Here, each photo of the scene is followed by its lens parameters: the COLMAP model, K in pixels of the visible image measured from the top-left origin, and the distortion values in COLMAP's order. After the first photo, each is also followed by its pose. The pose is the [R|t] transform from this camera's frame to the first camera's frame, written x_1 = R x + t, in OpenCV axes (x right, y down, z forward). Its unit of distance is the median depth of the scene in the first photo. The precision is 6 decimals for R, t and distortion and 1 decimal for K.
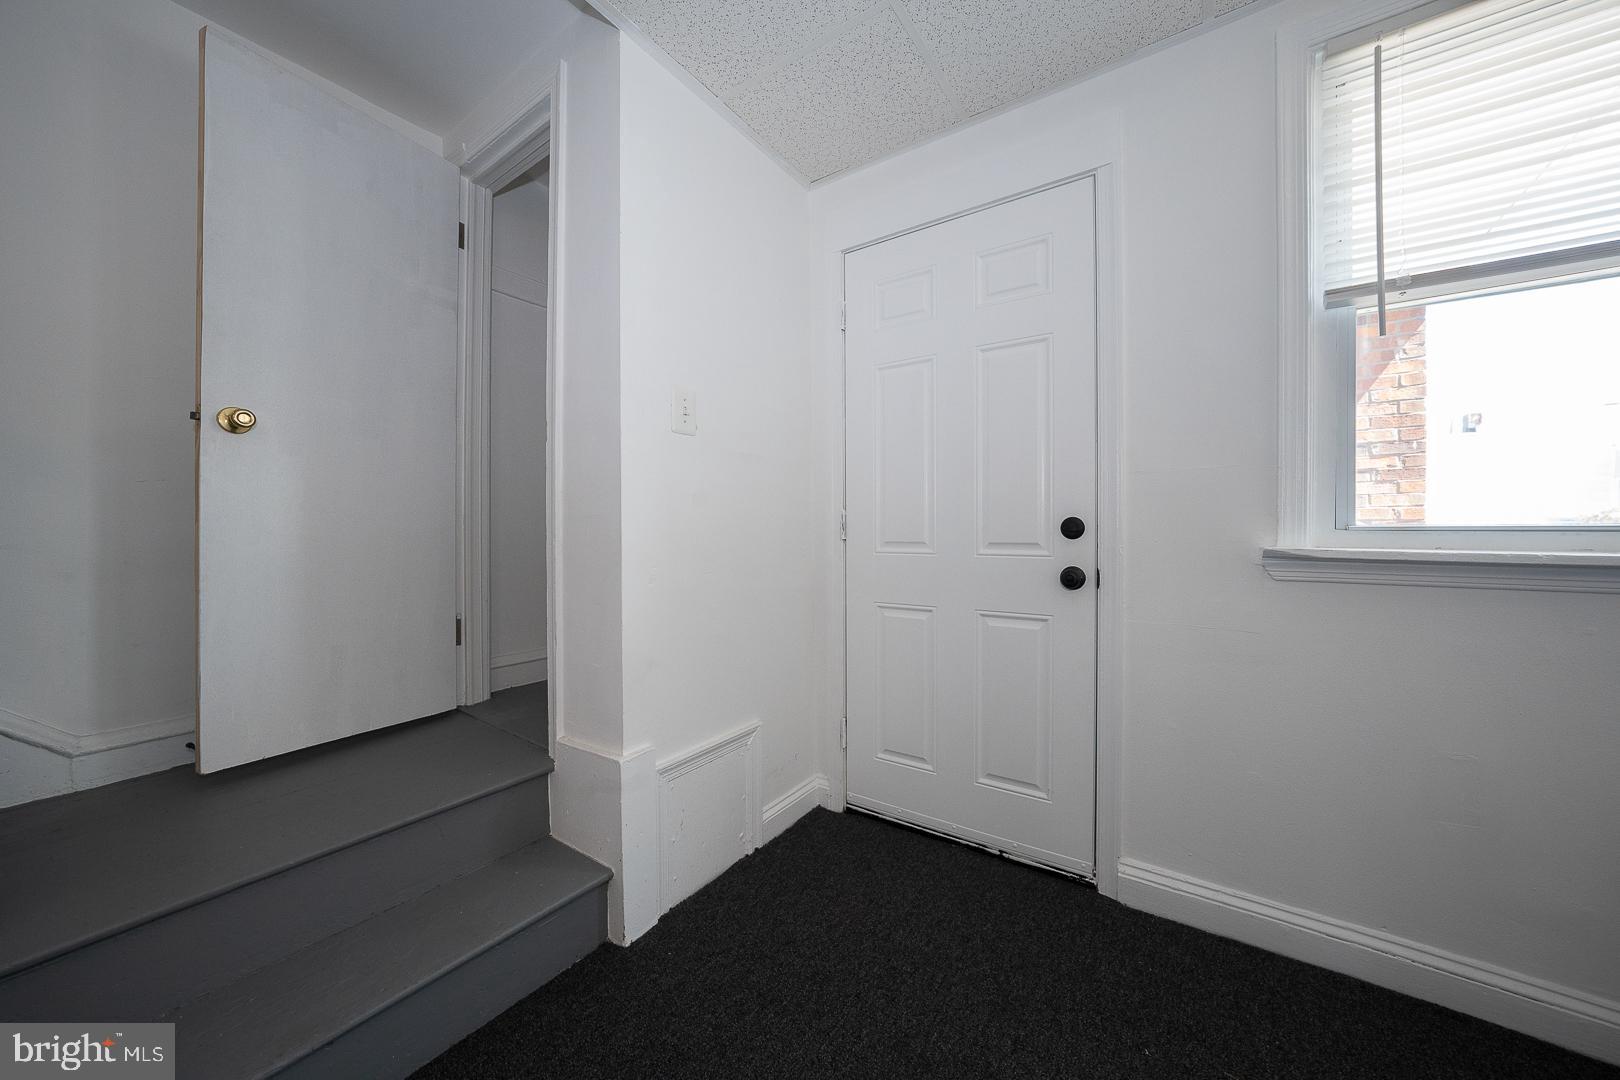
lens RADIAL K [[559.4, 0, 810.0], [0, 559.4, 540.0], [0, 0, 1]] dist [-0.028001, 0.000018]
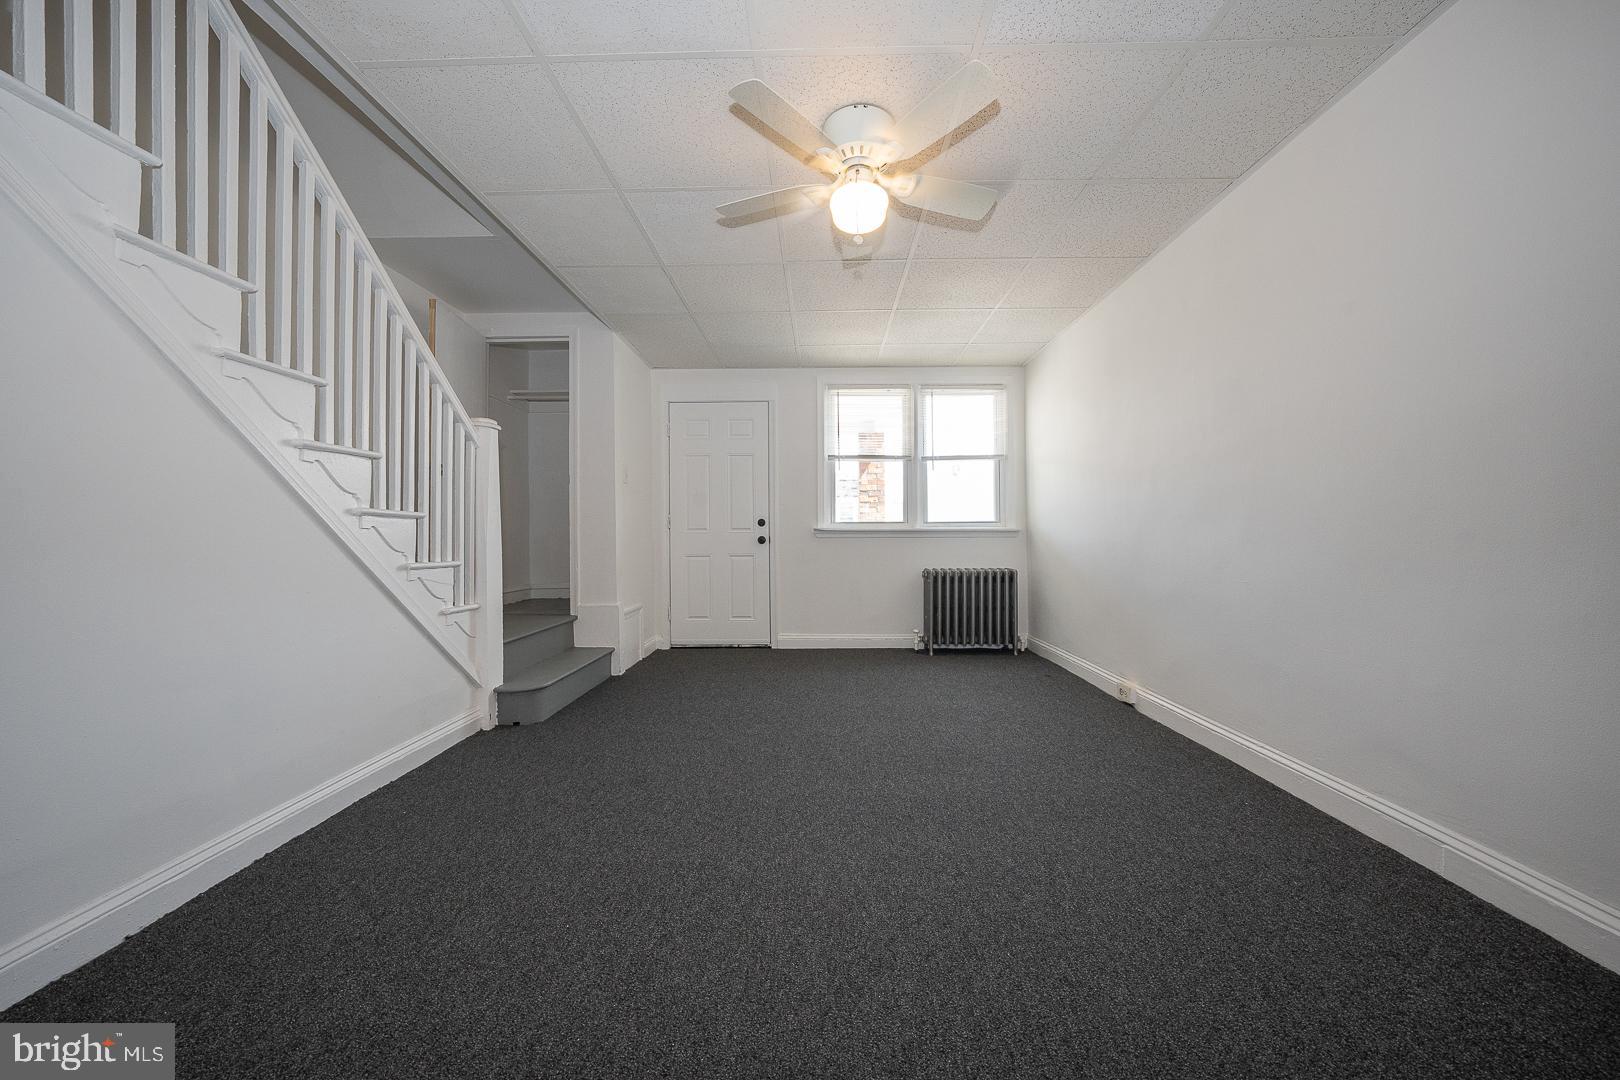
lens RADIAL K [[565.3, 0, 810.0], [0, 565.3, 540.0], [0, 0, 1]] dist [0.000445, 0.000039]
pose [[0.836076, -0.004994, 0.548591, -0.950274], [0.011613, 0.999896, -0.008596, 0.099308], [-0.548491, 0.013557, 0.836047, -1.628804]]
